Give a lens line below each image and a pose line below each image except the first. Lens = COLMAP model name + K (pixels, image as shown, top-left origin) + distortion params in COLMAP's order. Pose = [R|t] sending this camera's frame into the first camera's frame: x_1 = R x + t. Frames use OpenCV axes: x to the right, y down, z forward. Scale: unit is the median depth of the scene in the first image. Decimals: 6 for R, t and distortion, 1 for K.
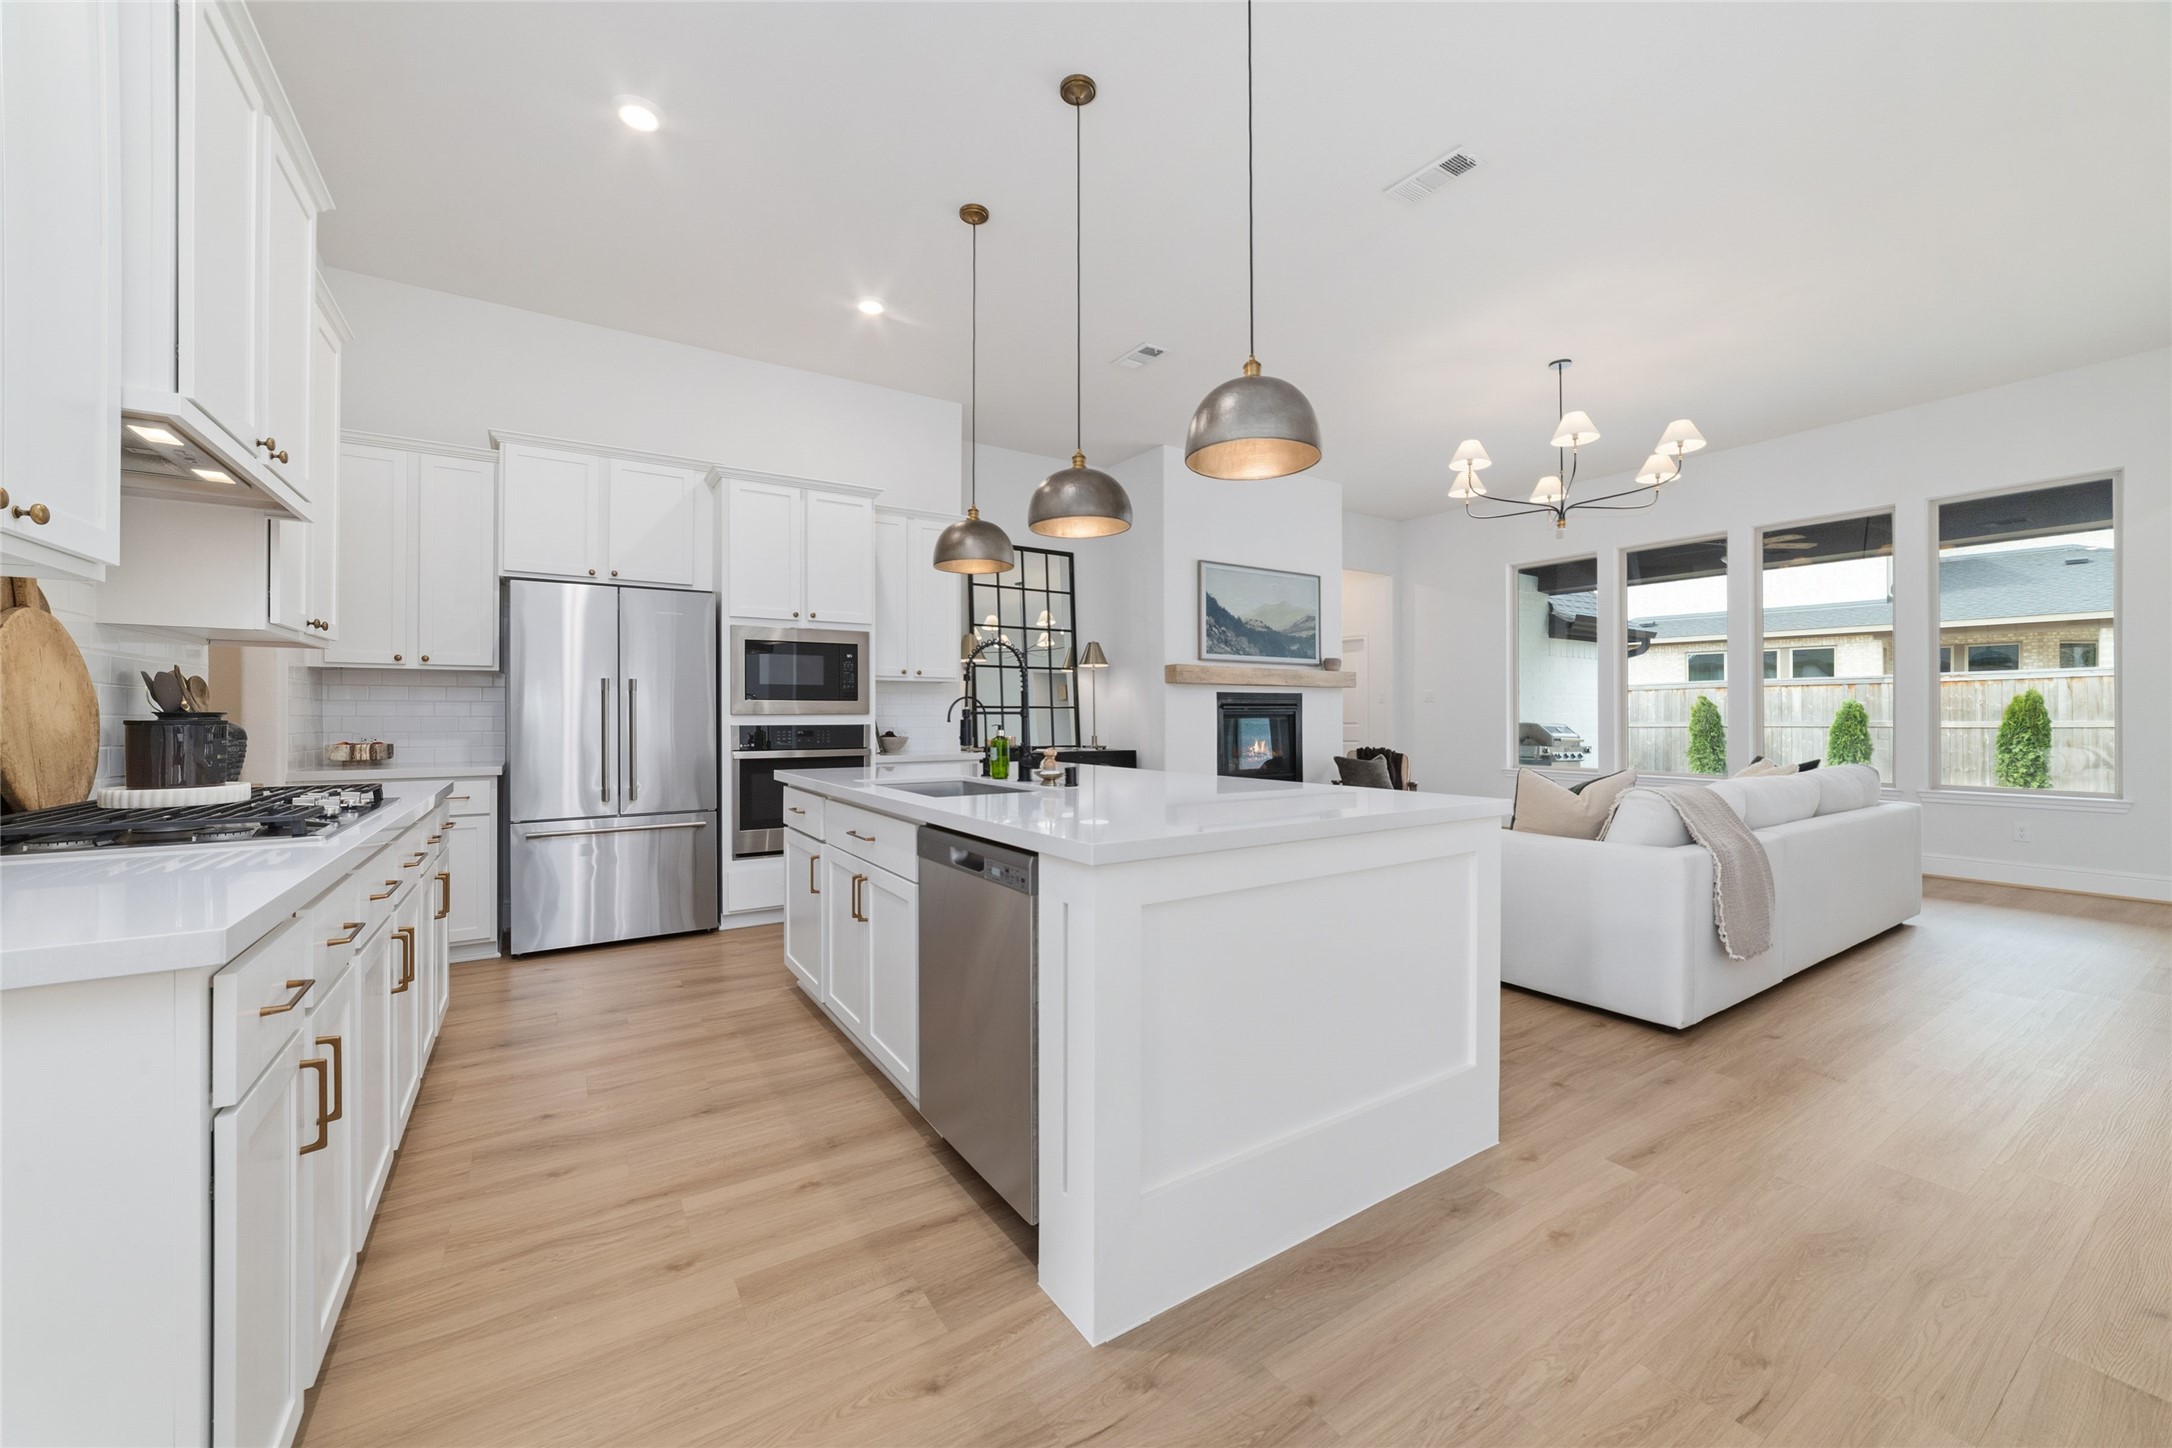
lens RADIAL K [[821.0, 0, 1082.0], [0, 821.0, 715.6], [0, 0, 1]] dist [-0.013615, 0.002328]
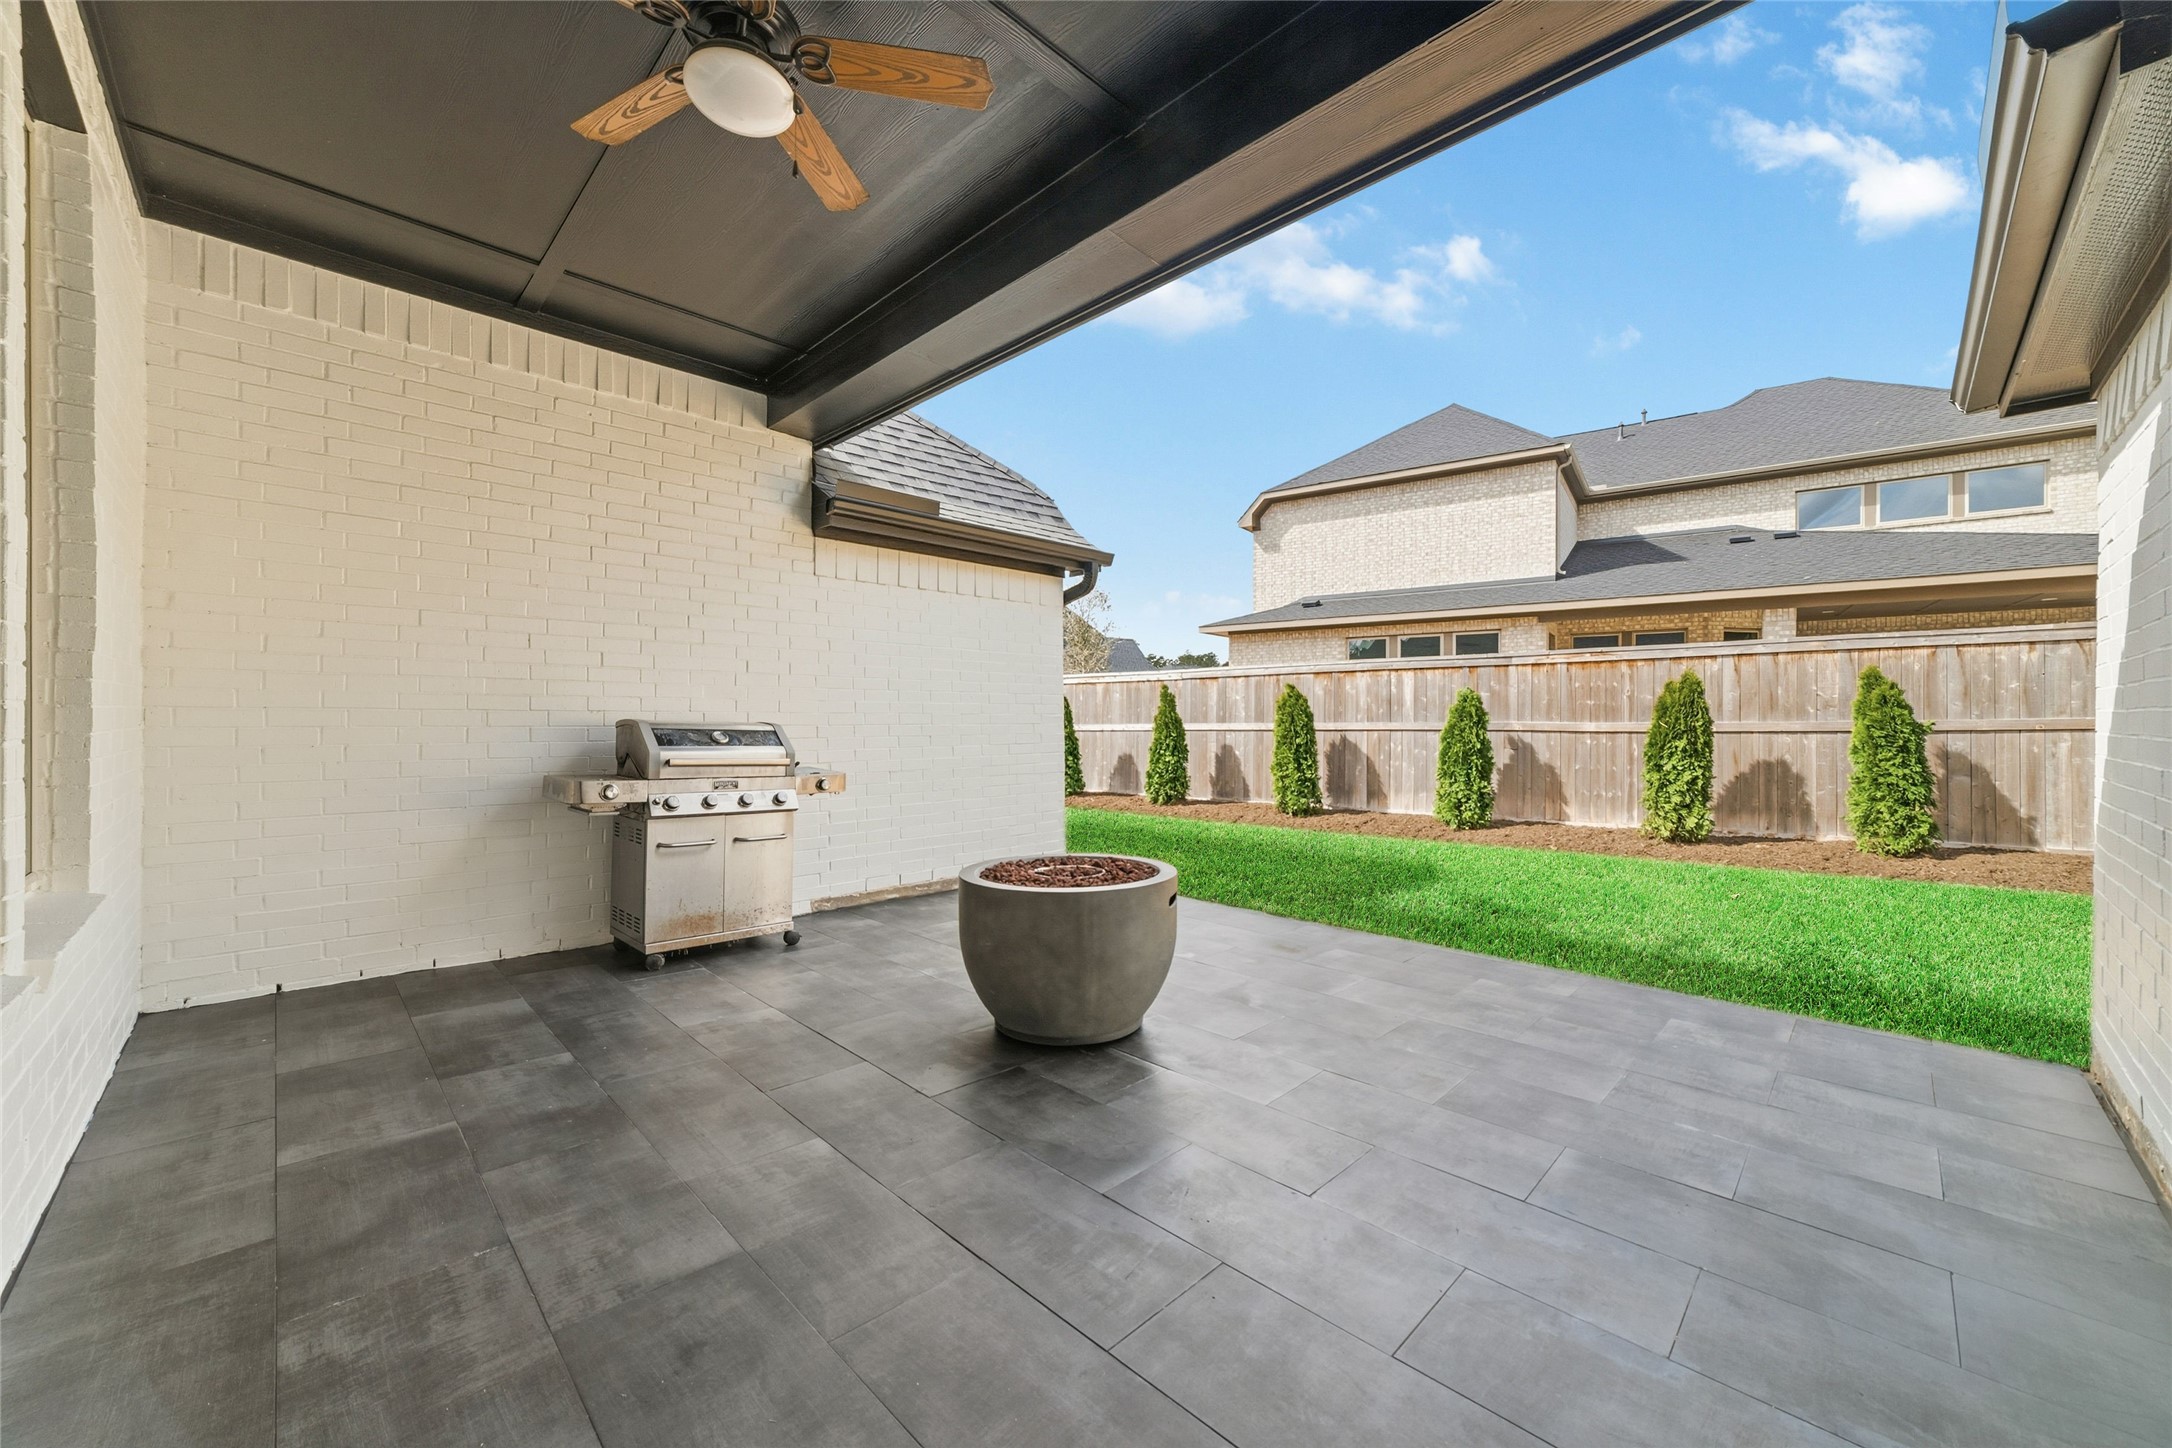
lens RADIAL K [[821.0, 0, 1094.0], [0, 821.0, 718.5], [0, 0, 1]] dist [-0.013615, 0.002328]
pose [[0.975516, 0.002318, 0.219916, 0.547405], [-0.002516, 0.999997, 0.000622, 0.005262], [-0.219914, -0.001160, 0.975519, 0.453276]]
